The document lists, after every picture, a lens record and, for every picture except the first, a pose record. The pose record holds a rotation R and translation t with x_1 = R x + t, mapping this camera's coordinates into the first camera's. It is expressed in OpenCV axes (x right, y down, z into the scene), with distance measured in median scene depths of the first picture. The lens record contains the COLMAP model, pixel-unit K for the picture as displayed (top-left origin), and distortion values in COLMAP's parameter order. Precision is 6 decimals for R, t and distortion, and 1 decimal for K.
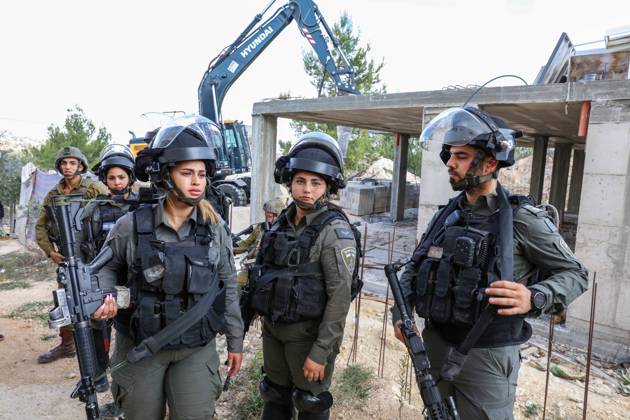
lens RADIAL K [[438.4, 0, 316.9], [0, 438.4, 208.3], [0, 0, 1]] dist [-0.078739, 0.032609]
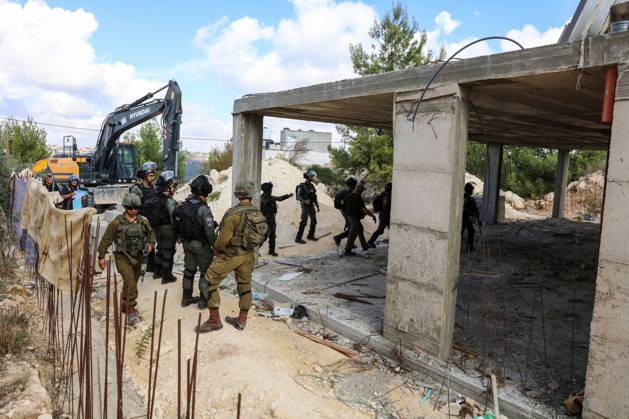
lens RADIAL K [[450.7, 0, 303.8], [0, 450.7, 204.5], [0, 0, 1]] dist [-0.077793, 0.035335]
pose [[0.974635, 0.016396, -0.223200, 0.187944], [-0.022987, 0.999372, -0.026963, -0.011742], [0.222617, 0.031410, 0.974400, 0.157571]]
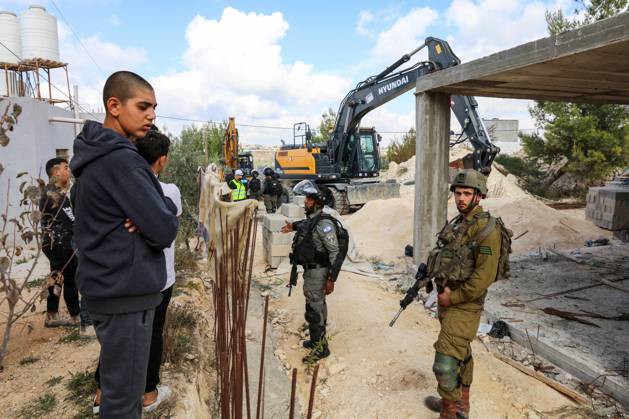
lens RADIAL K [[450.7, 0, 327.7], [0, 450.7, 204.1], [0, 0, 1]] dist [-0.077793, 0.035335]
pose [[0.845185, 0.022139, -0.534016, 0.141769], [-0.029839, 0.999538, -0.005787, -0.011223], [0.533641, 0.020825, 0.845455, 0.248420]]
